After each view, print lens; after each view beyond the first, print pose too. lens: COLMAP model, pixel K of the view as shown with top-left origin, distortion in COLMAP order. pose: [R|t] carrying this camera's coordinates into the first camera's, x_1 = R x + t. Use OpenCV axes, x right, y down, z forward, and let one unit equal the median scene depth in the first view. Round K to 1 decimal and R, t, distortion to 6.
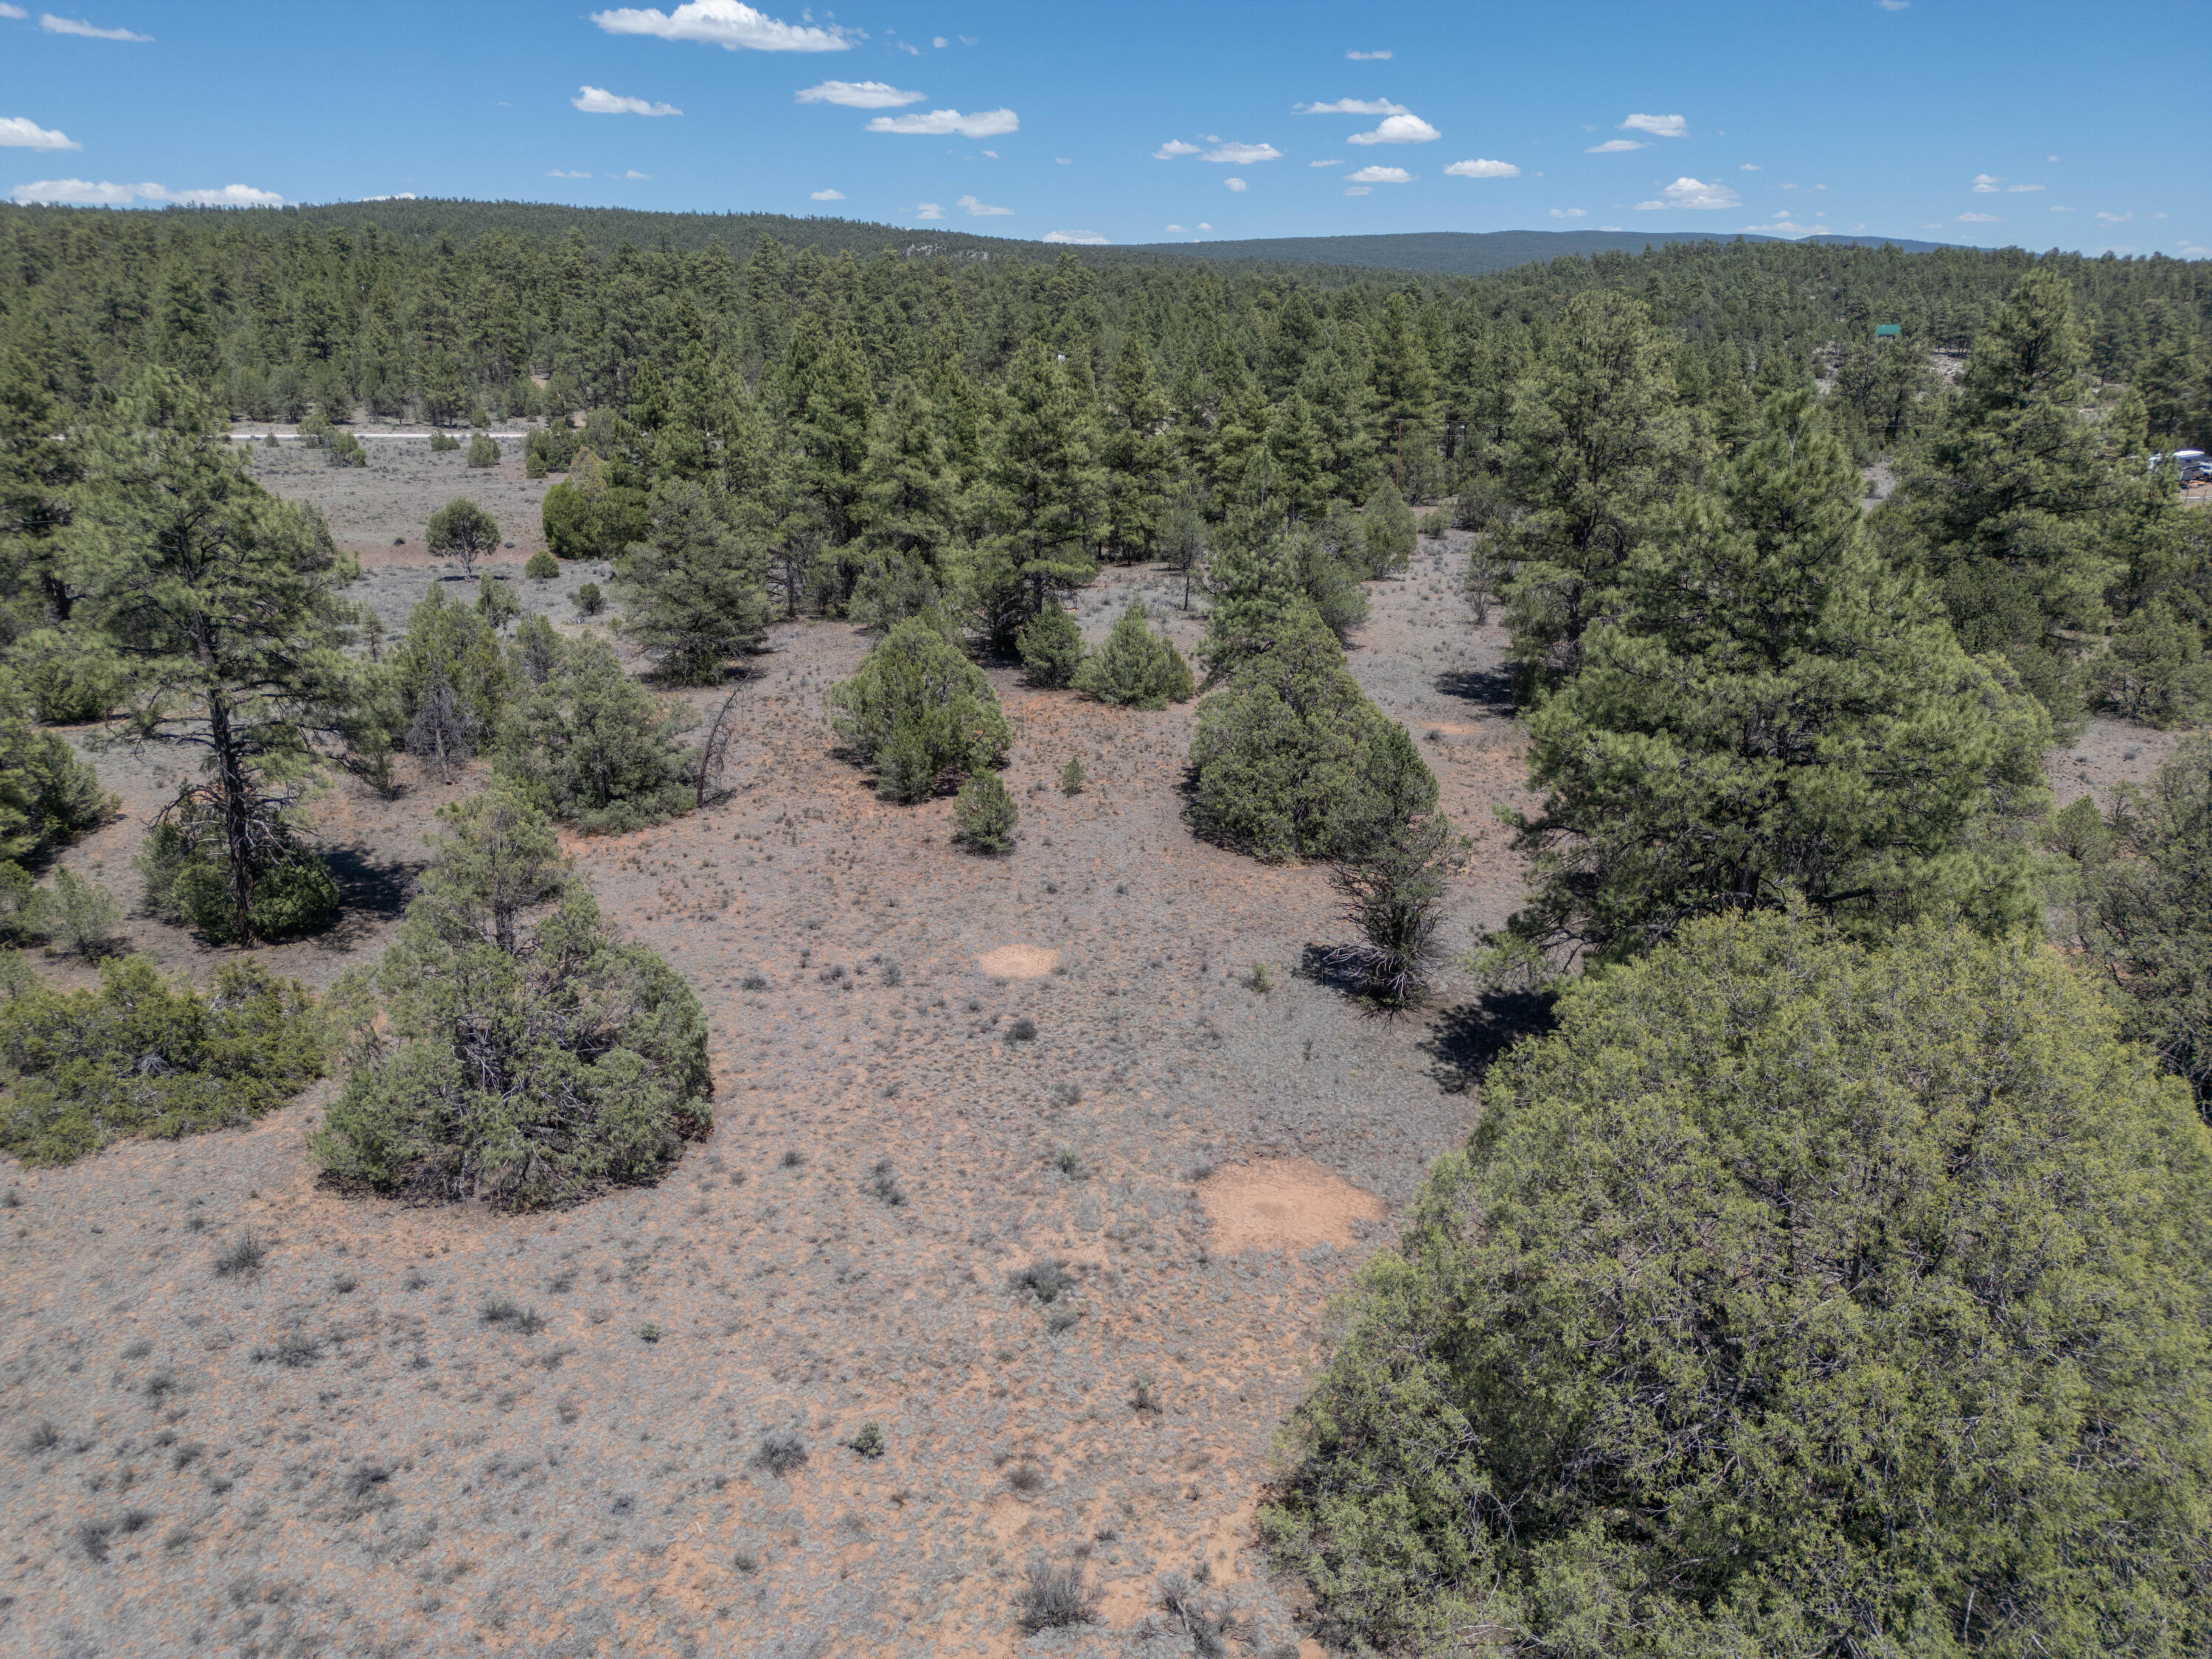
lens RADIAL K [[1558.5, 0, 1117.4], [0, 1558.5, 837.8], [0, 0, 1]] dist [0.072212, -0.060867]
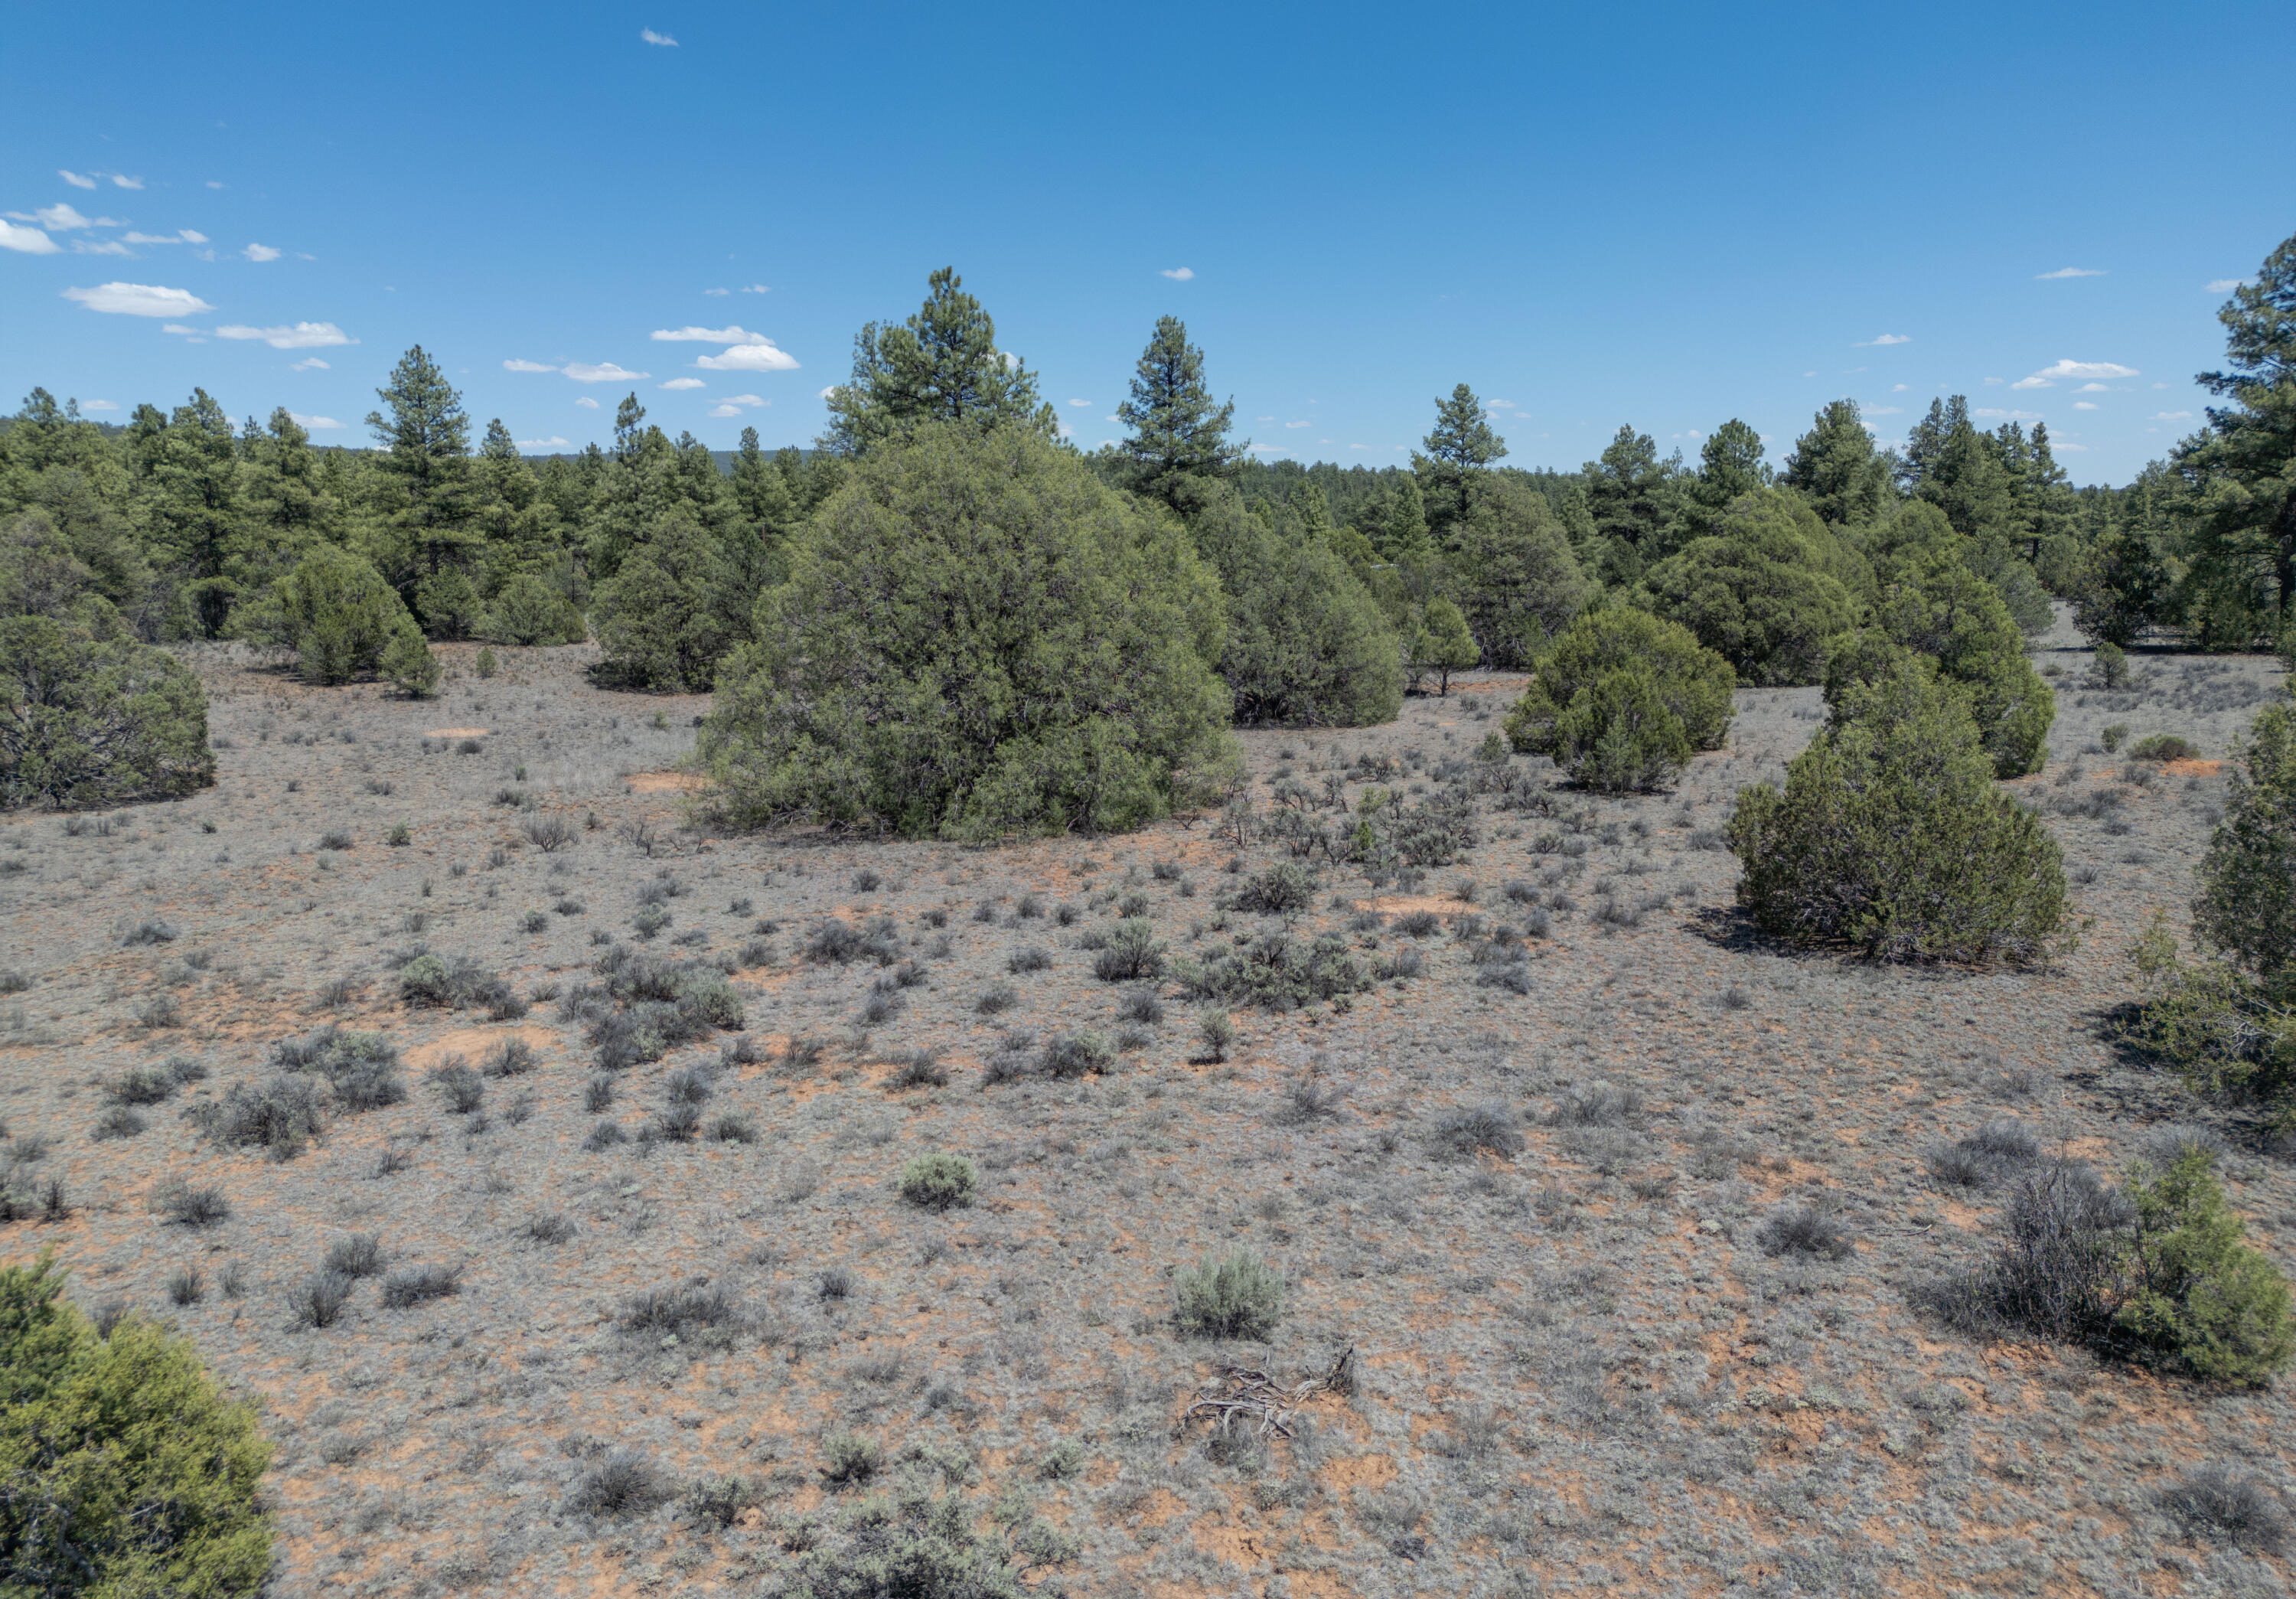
lens RADIAL K [[1617.6, 0, 1157.4], [0, 1617.6, 752.7], [0, 0, 1]] dist [0.054462, -0.038283]
pose [[0.921000, -0.063037, 0.384430, -0.026904], [0.132116, 0.978881, -0.156005, 0.200071], [-0.366477, 0.194470, 0.909877, -0.216002]]
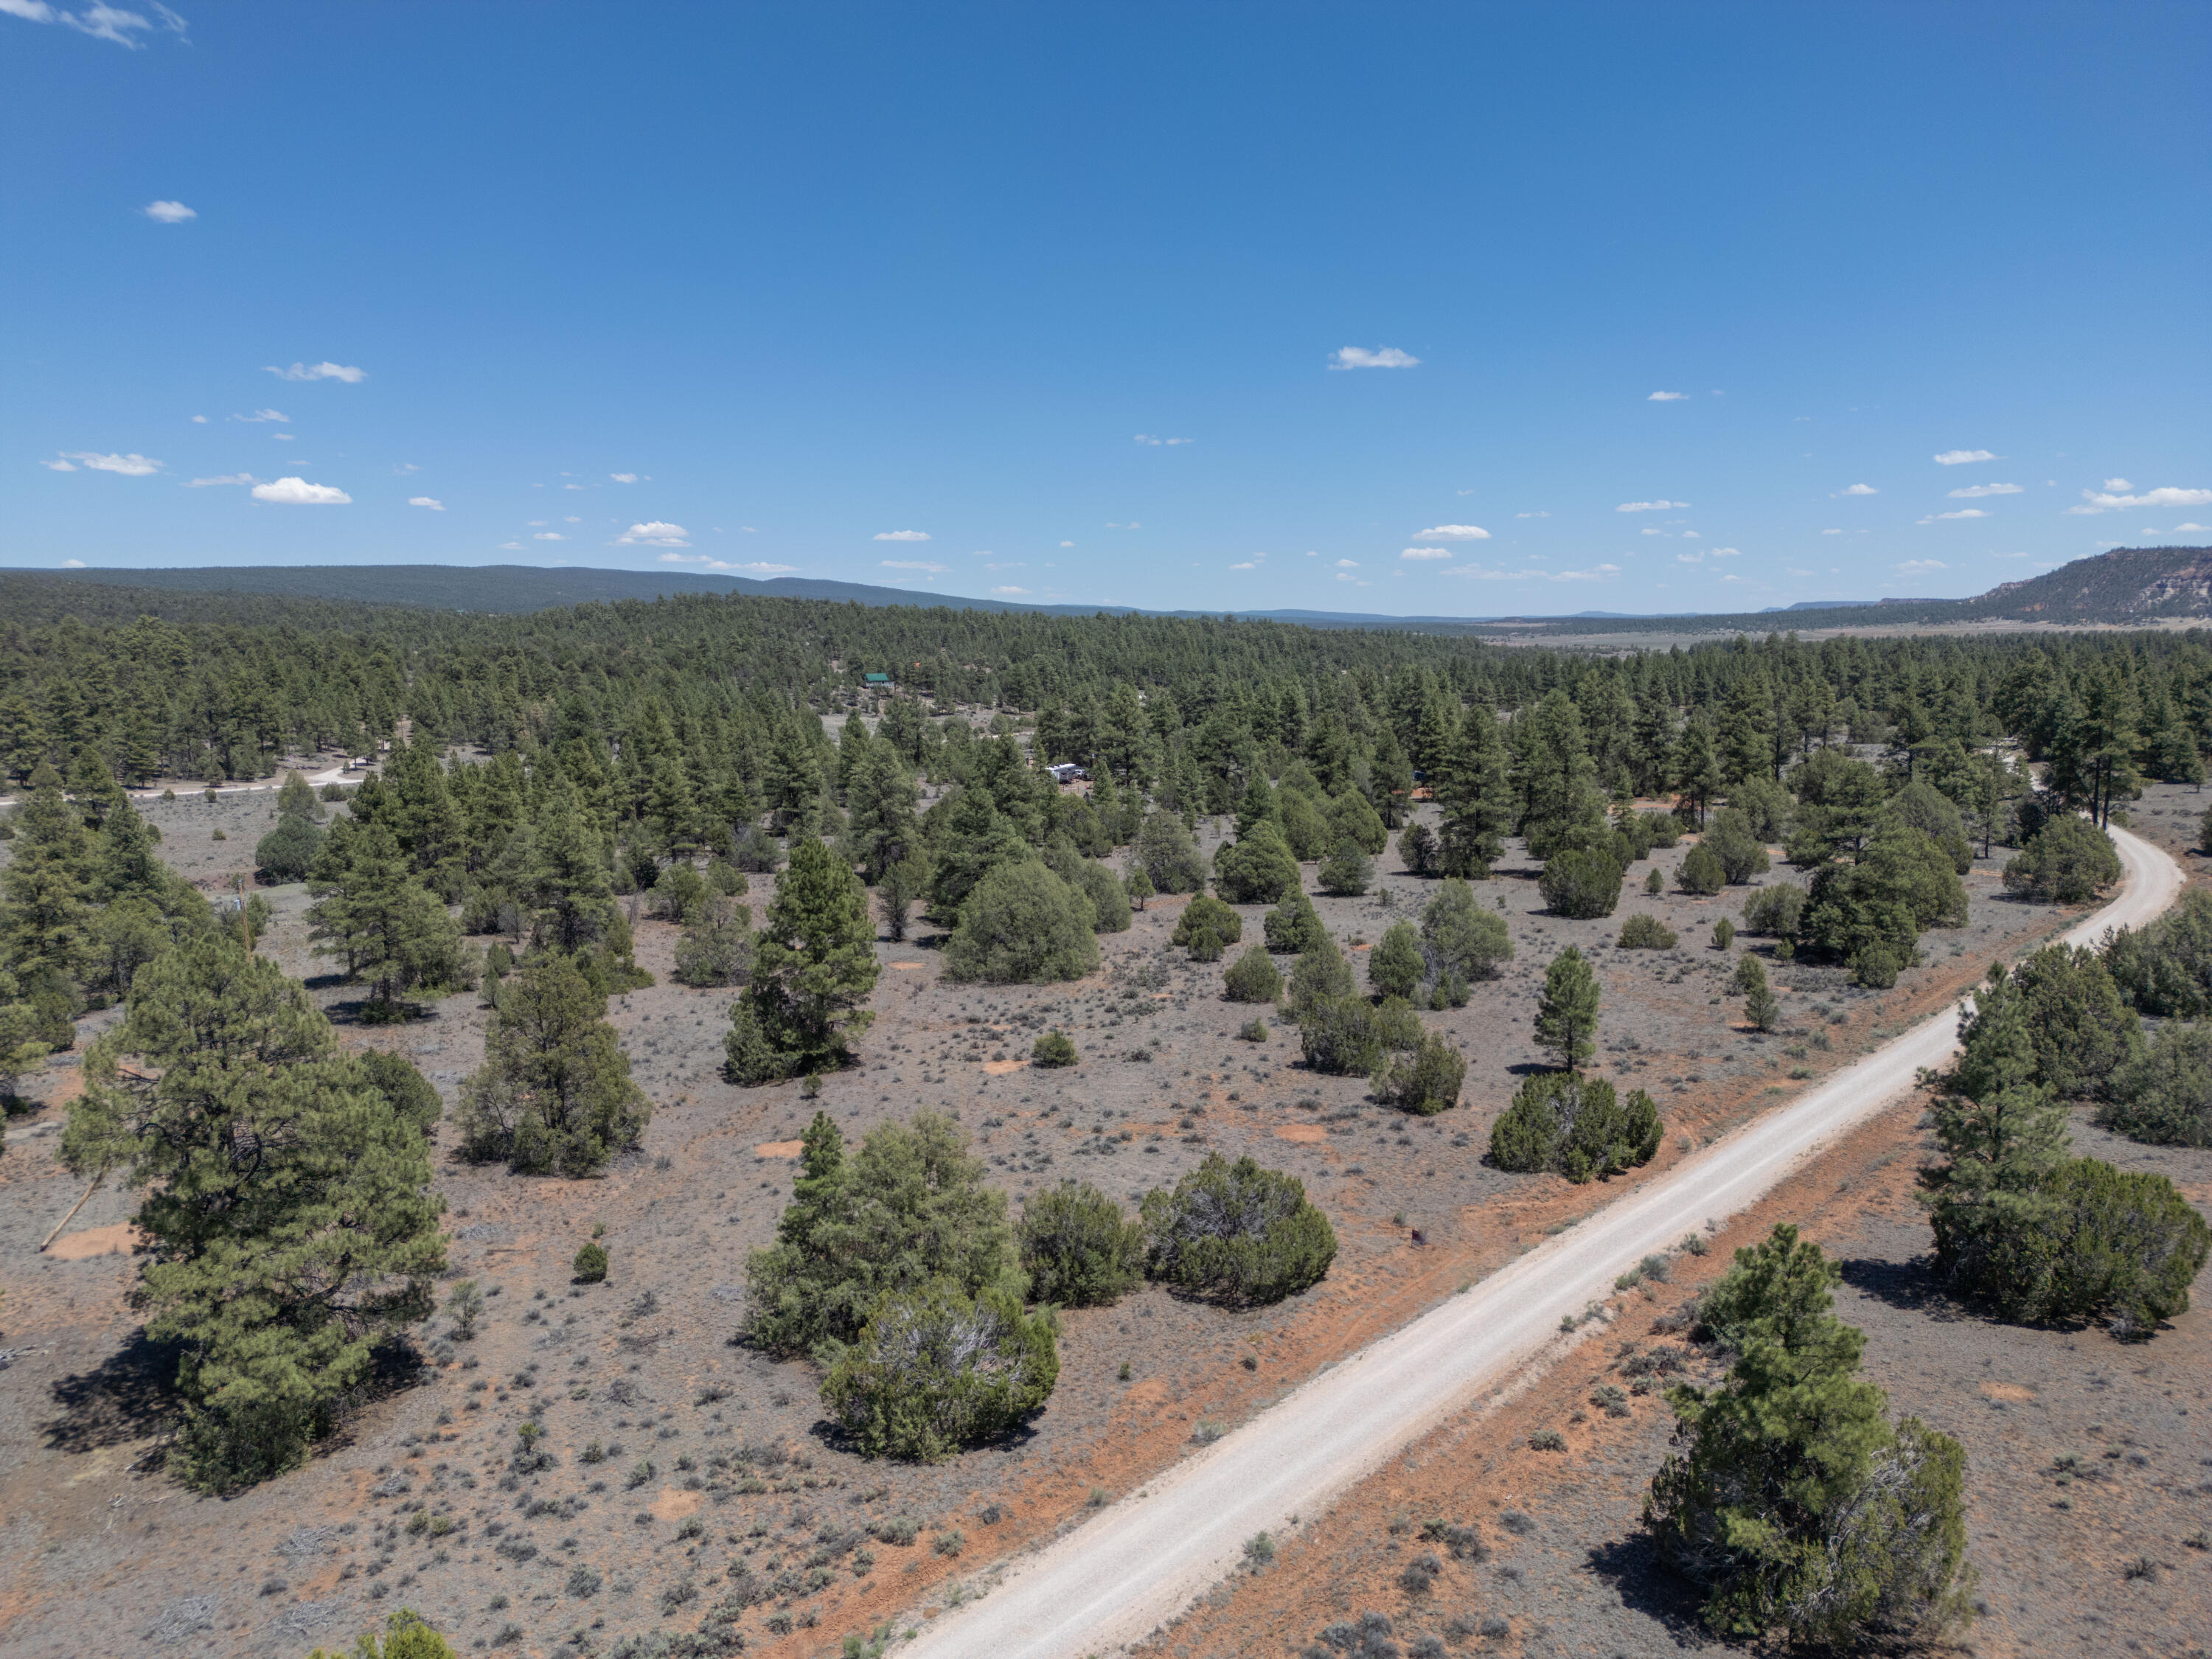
lens RADIAL K [[1558.5, 0, 1106.6], [0, 1558.5, 839.9], [0, 0, 1]] dist [0.072212, -0.060867]
pose [[0.827875, -0.080157, 0.555156, -0.725521], [0.185526, 0.973161, -0.136155, 0.234783], [-0.529342, 0.215715, 0.820527, -1.173929]]
